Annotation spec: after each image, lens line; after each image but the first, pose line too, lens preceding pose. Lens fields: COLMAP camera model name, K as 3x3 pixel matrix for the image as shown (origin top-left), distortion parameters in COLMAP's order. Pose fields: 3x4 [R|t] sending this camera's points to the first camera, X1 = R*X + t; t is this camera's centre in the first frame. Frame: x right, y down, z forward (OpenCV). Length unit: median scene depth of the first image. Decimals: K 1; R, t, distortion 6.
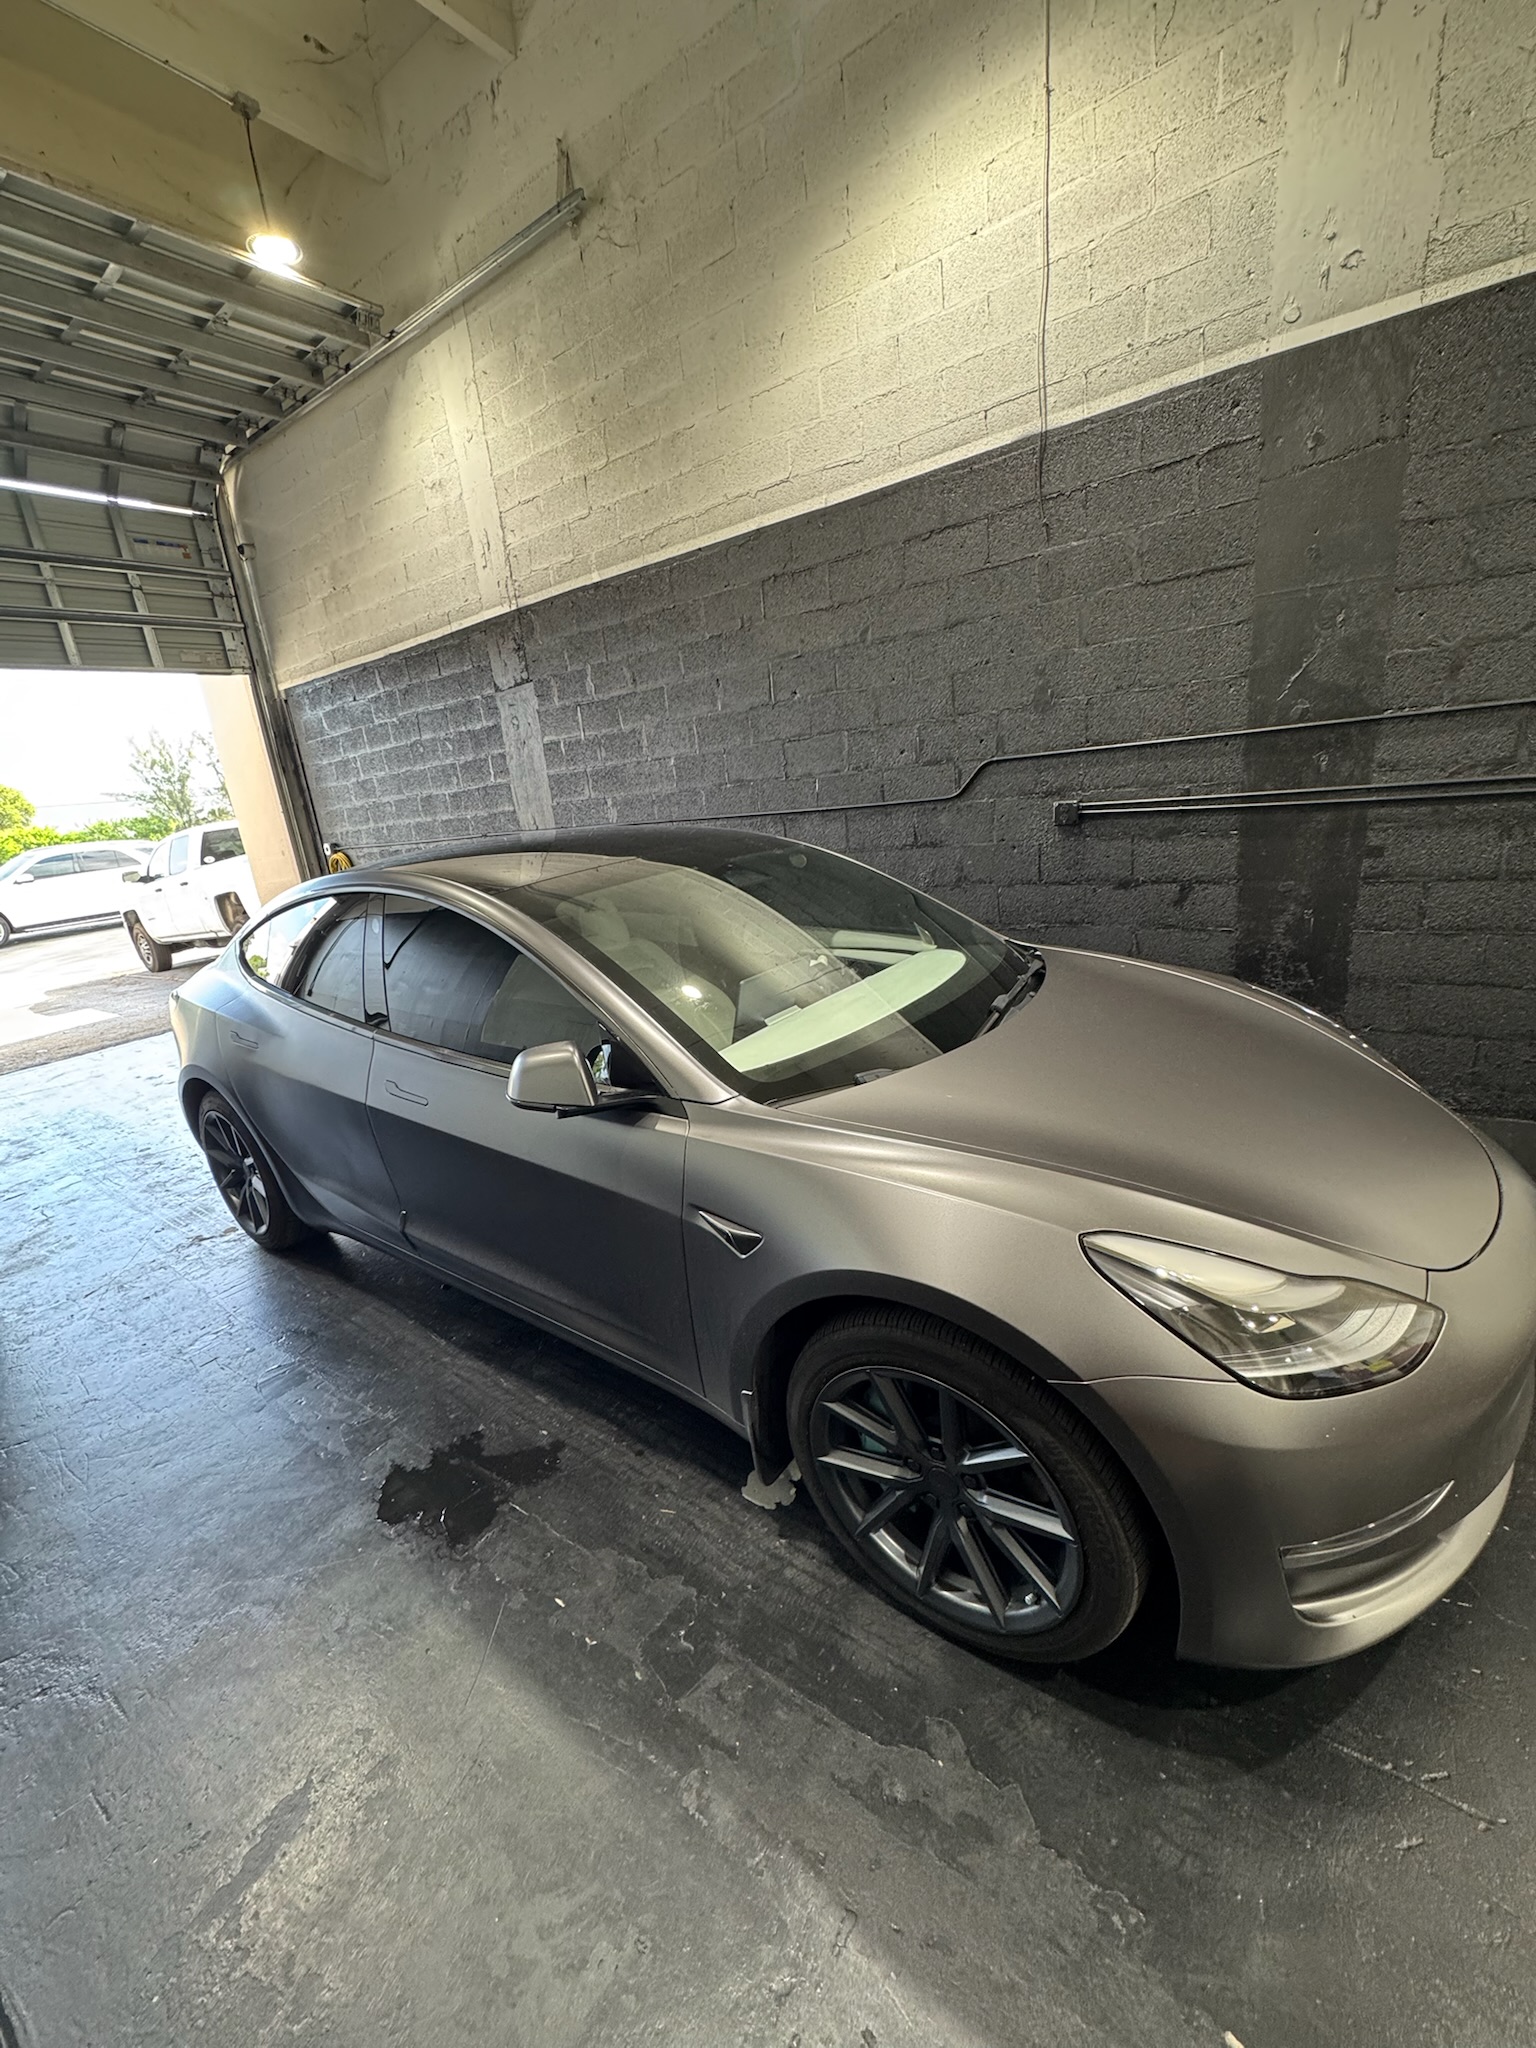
lens RADIAL K [[816.9, 0, 766.1], [0, 816.9, 1028.1], [0, 0, 1]] dist [-0.005374, 0.000683]
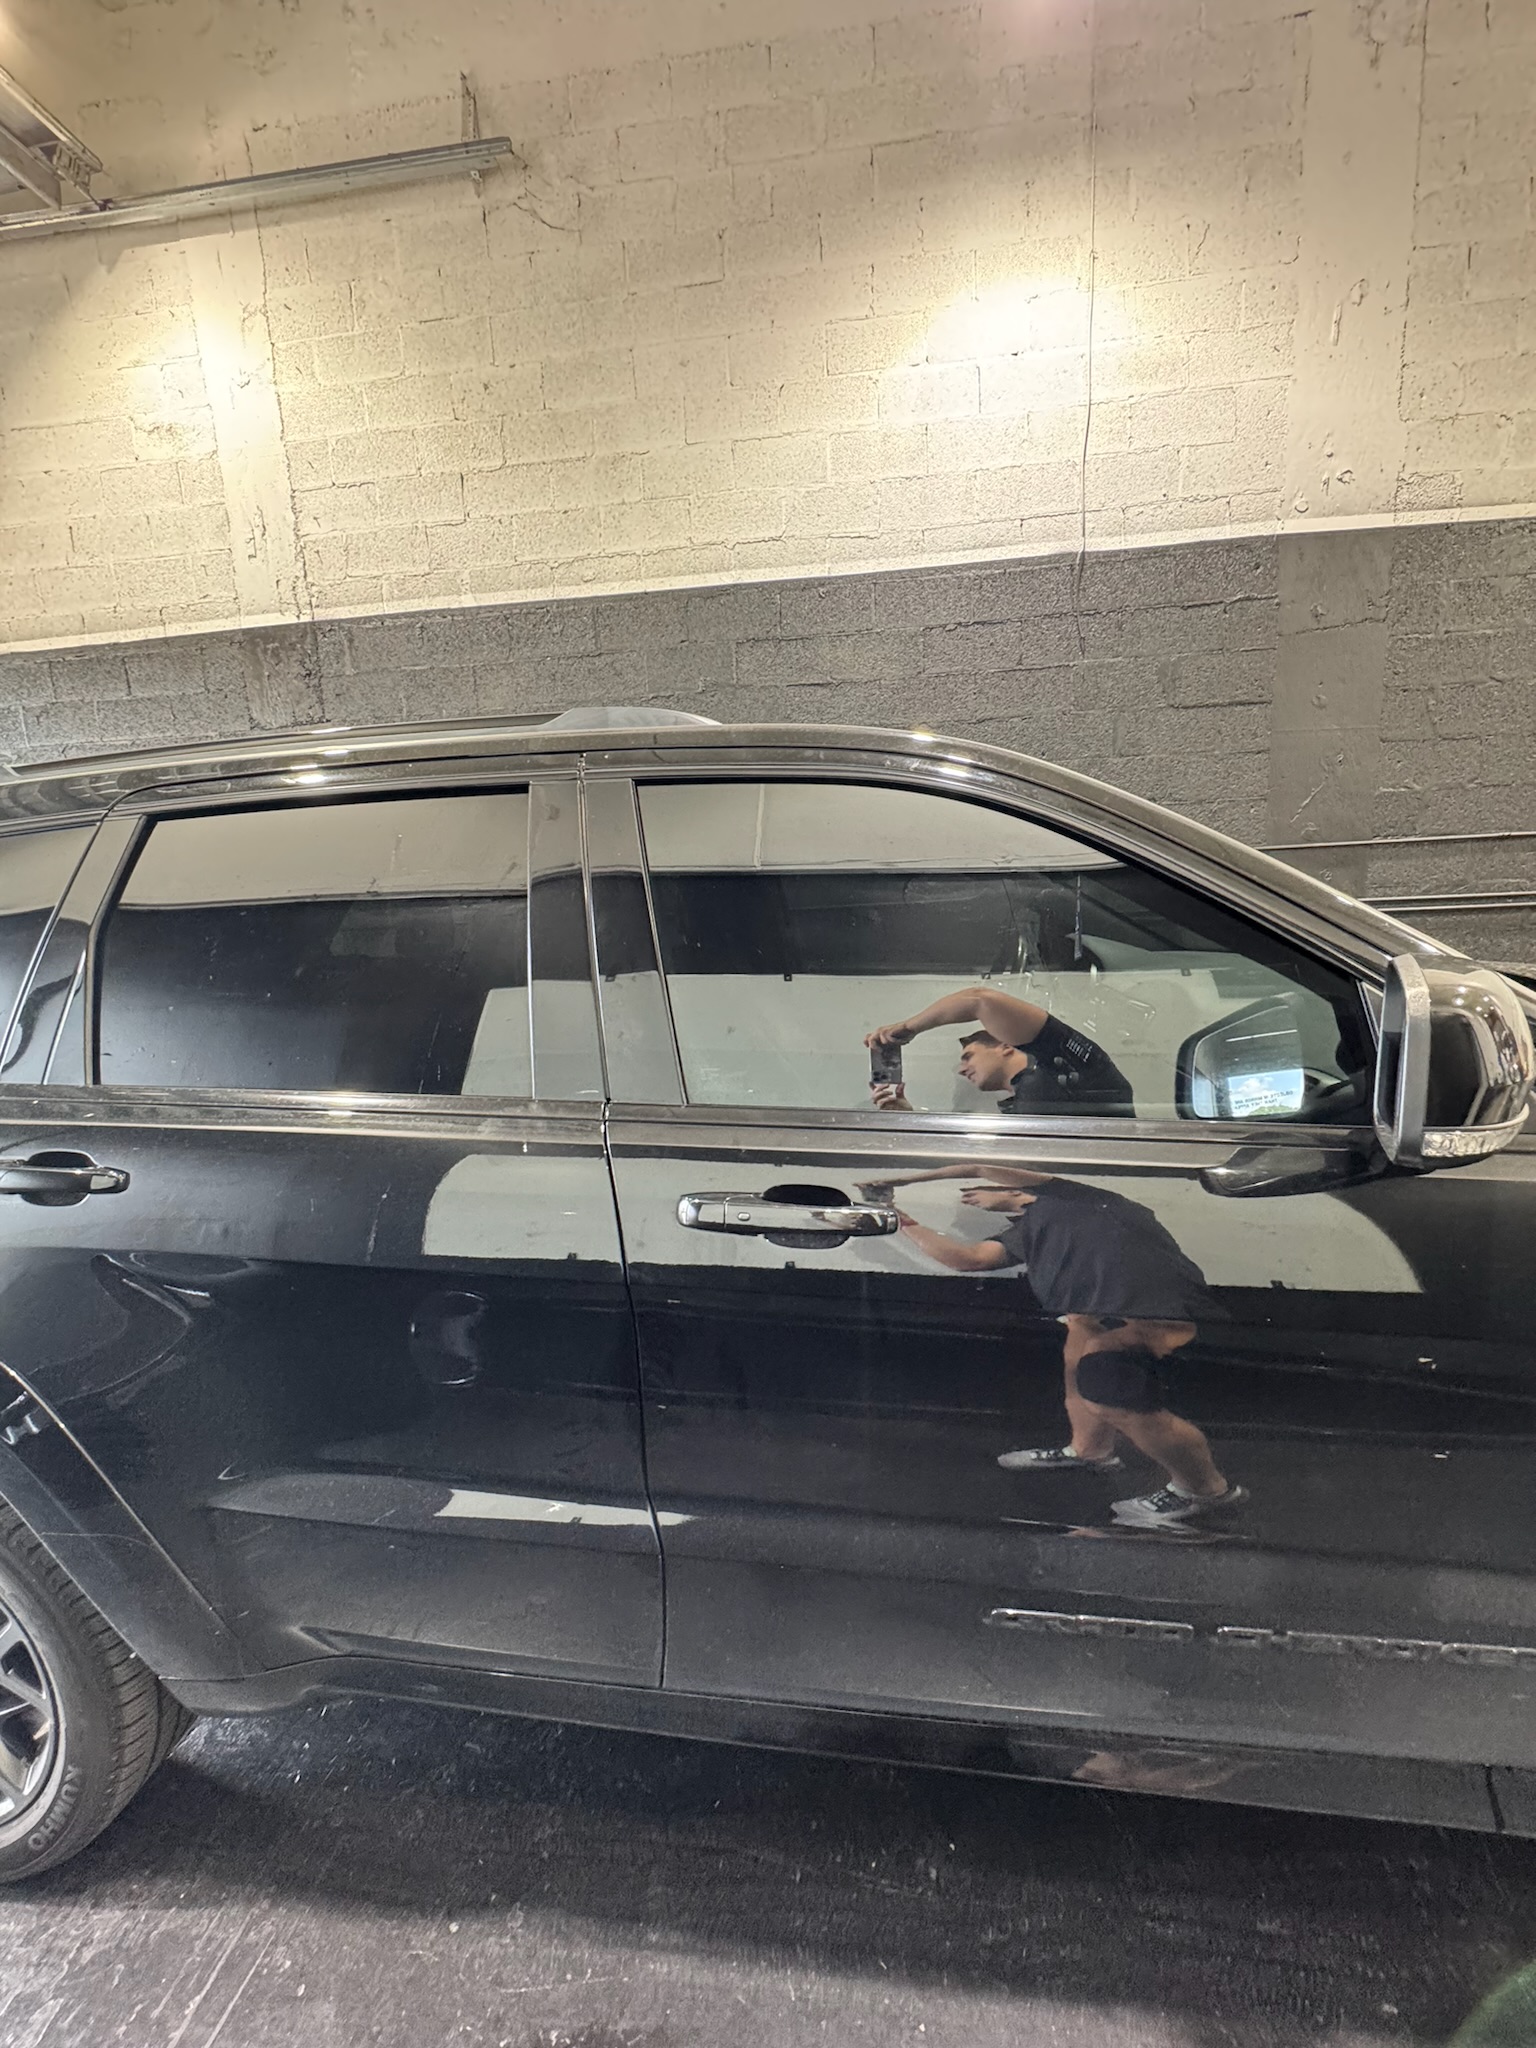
lens RADIAL K [[816.9, 0, 766.1], [0, 816.9, 1028.1], [0, 0, 1]] dist [-0.005374, 0.000683]
pose [[0.865399, -0.024519, 0.500483, -0.381518], [0.104024, 0.985833, -0.131574, -0.034661], [-0.490166, 0.165926, 0.855690, 0.299429]]
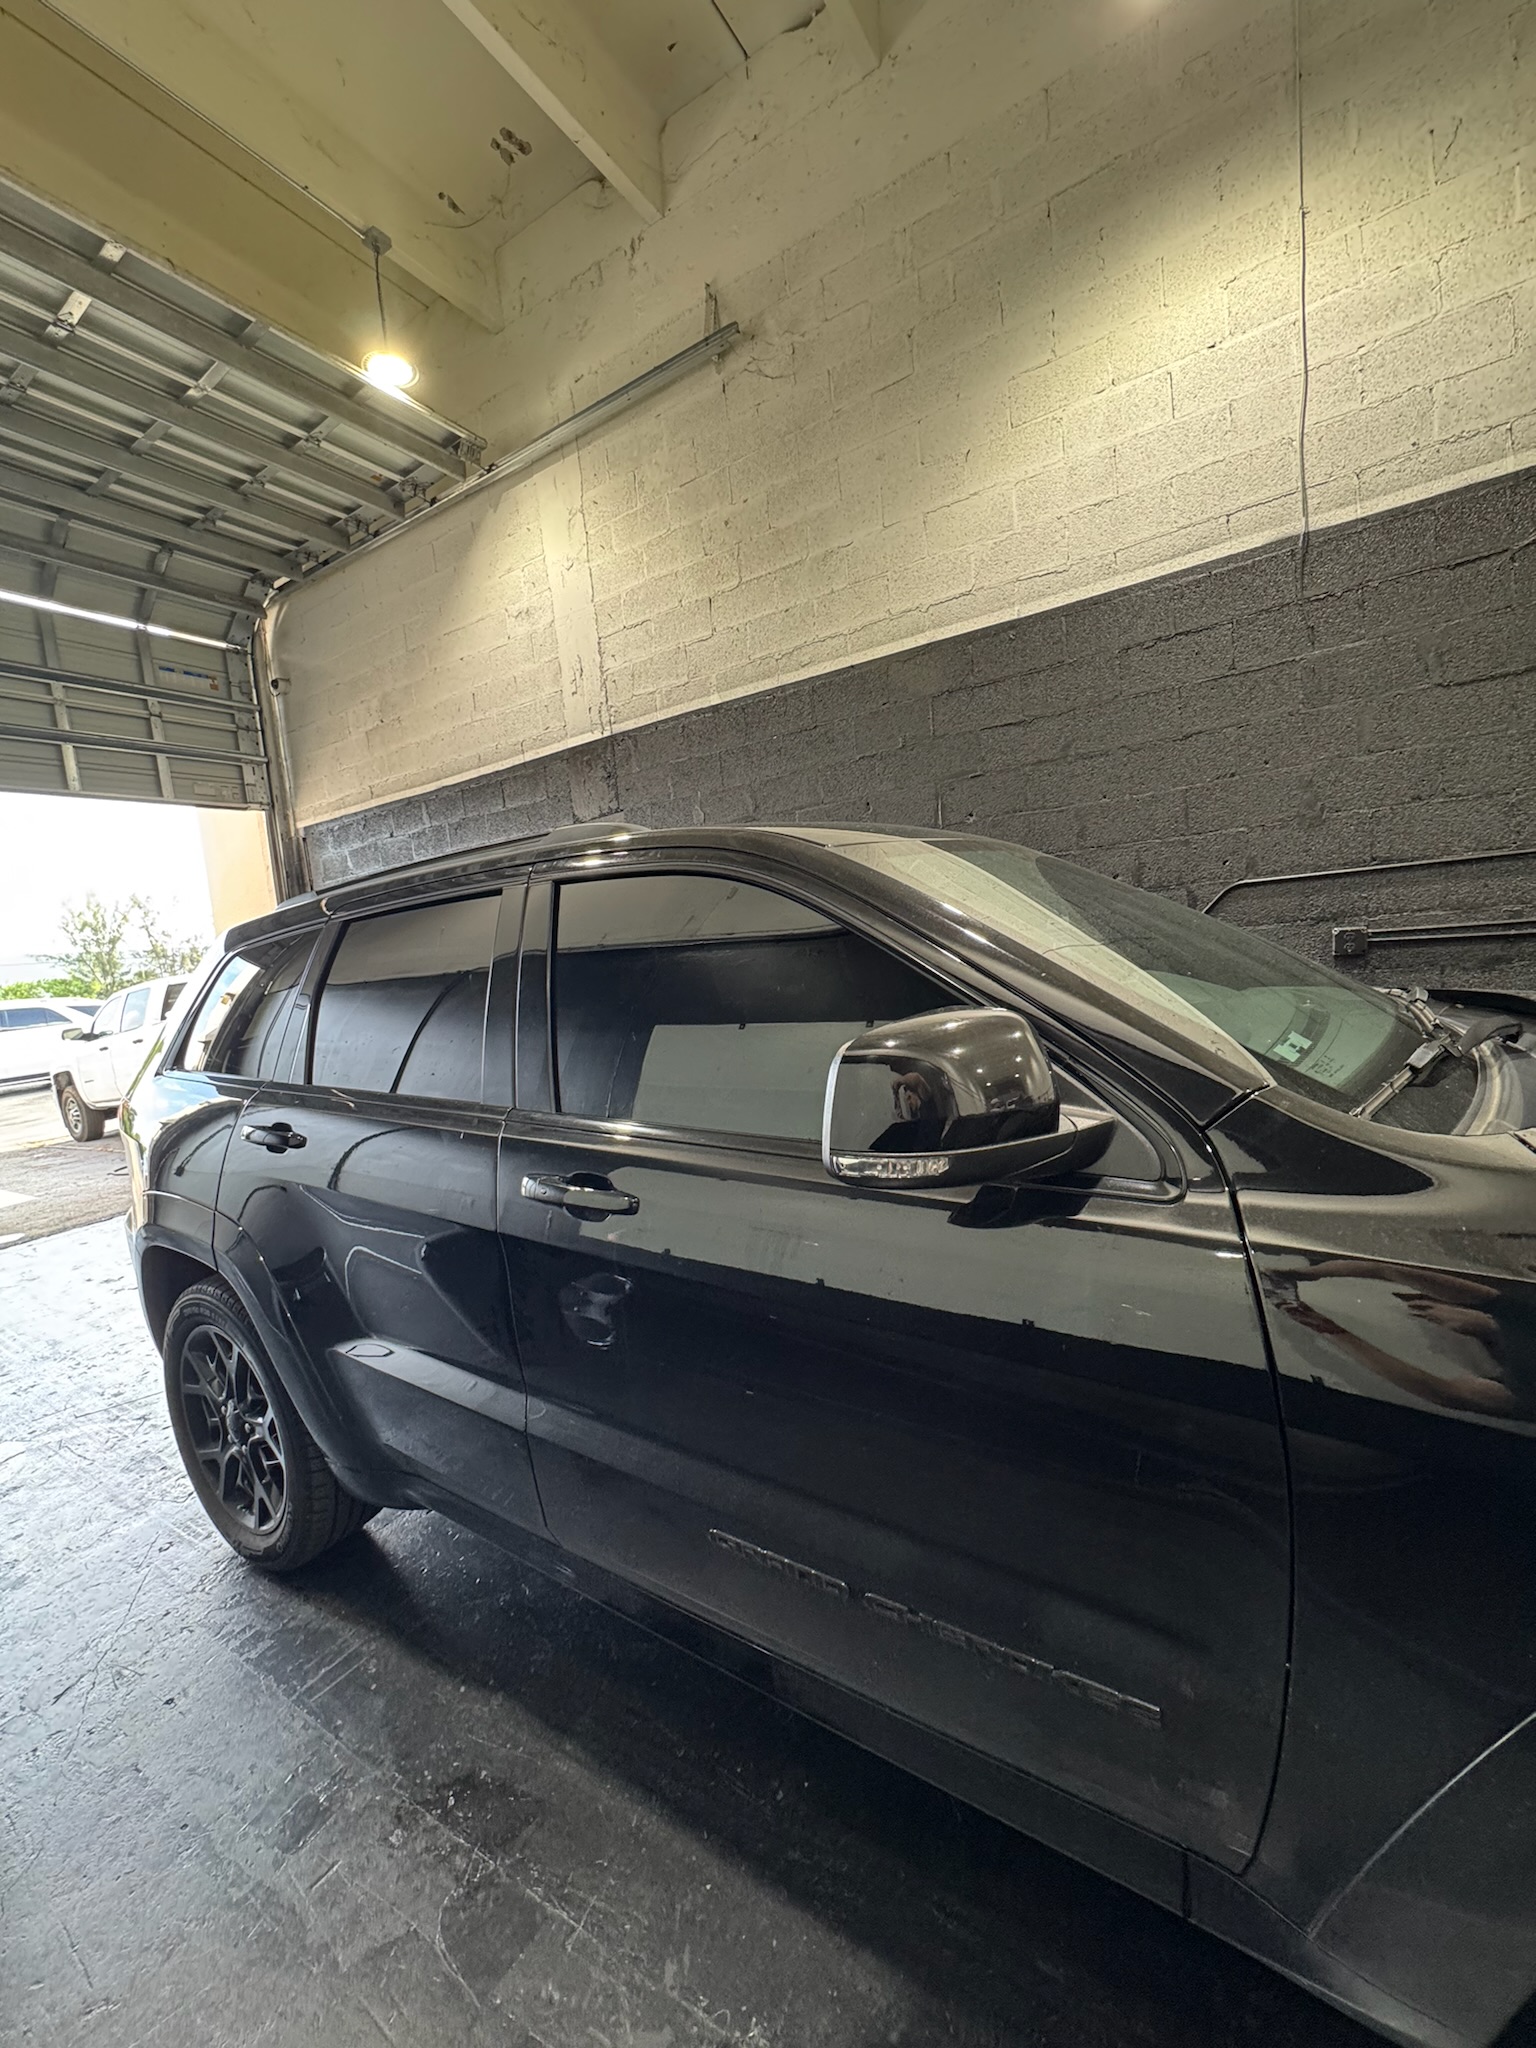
lens RADIAL K [[821.2, 0, 764.4], [0, 821.2, 1026.8], [0, 0, 1]] dist [-0.004812, 0.000717]
pose [[0.997420, -0.001131, 0.071783, -0.234836], [0.015280, 0.980309, -0.196878, -0.015667], [-0.070146, 0.197467, 0.977797, 0.185533]]
